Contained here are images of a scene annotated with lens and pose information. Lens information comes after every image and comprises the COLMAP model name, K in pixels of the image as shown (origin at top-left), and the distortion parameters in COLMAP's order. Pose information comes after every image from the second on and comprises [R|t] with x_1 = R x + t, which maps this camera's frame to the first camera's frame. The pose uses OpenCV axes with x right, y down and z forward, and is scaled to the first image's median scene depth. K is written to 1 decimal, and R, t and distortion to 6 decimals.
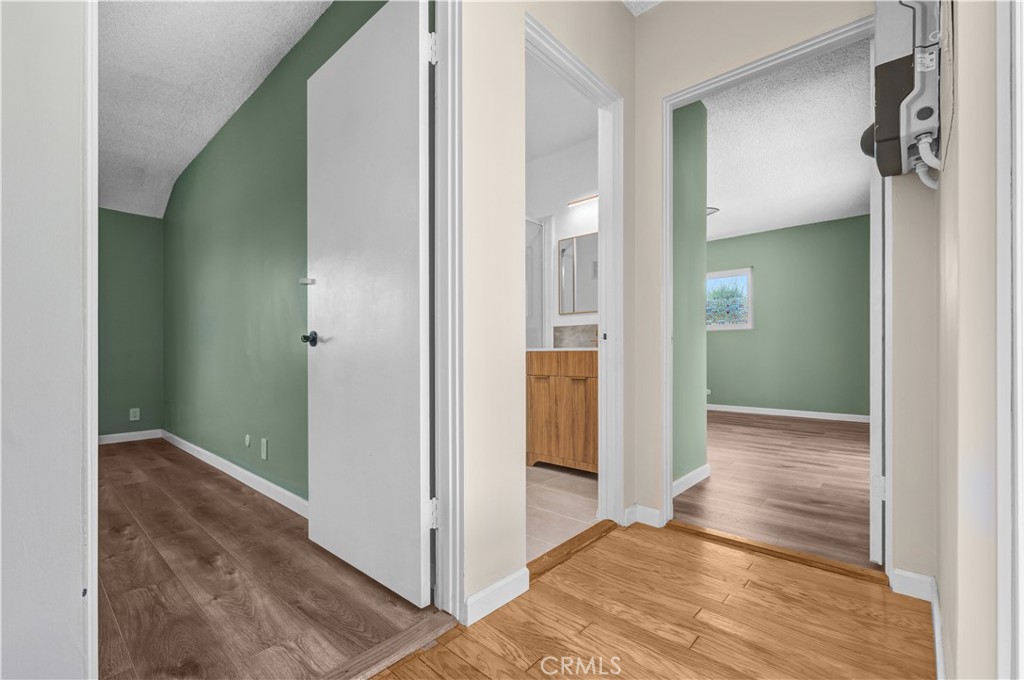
lens RADIAL K [[452.4, 0, 515.8], [0, 452.4, 354.2], [0, 0, 1]] dist [-0.003664, -0.000634]
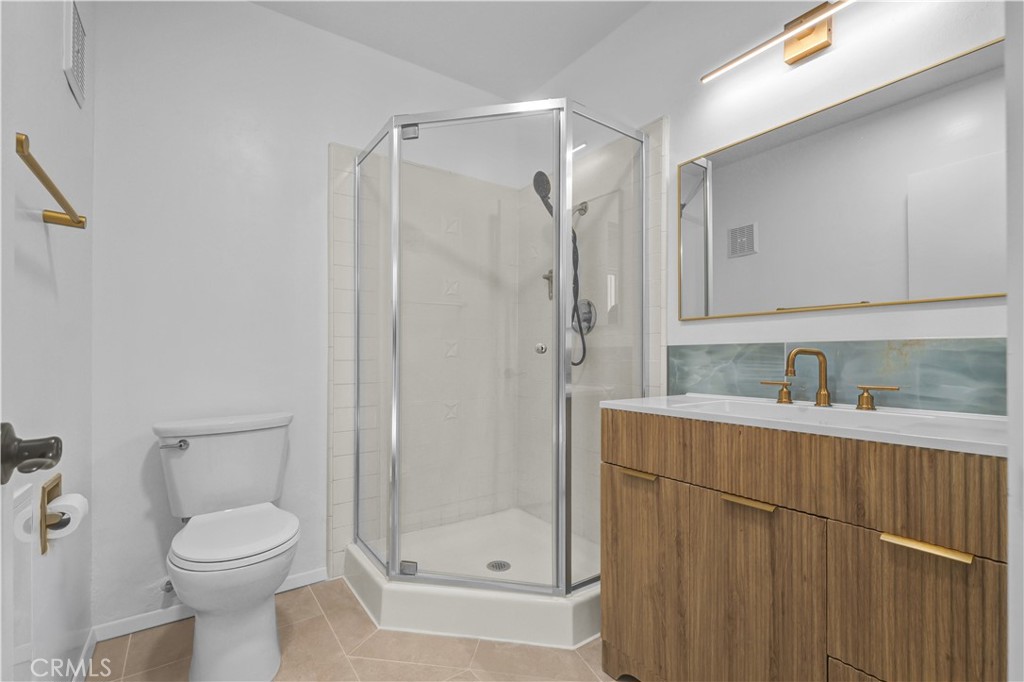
lens RADIAL K [[452.4, 0, 515.8], [0, 452.4, 355.2], [0, 0, 1]] dist [-0.003664, -0.000634]
pose [[0.975948, 0.000397, -0.218005, 0.035210], [-0.002968, 0.999930, -0.011468, -0.050915], [0.217985, 0.011839, 0.975880, 0.557003]]
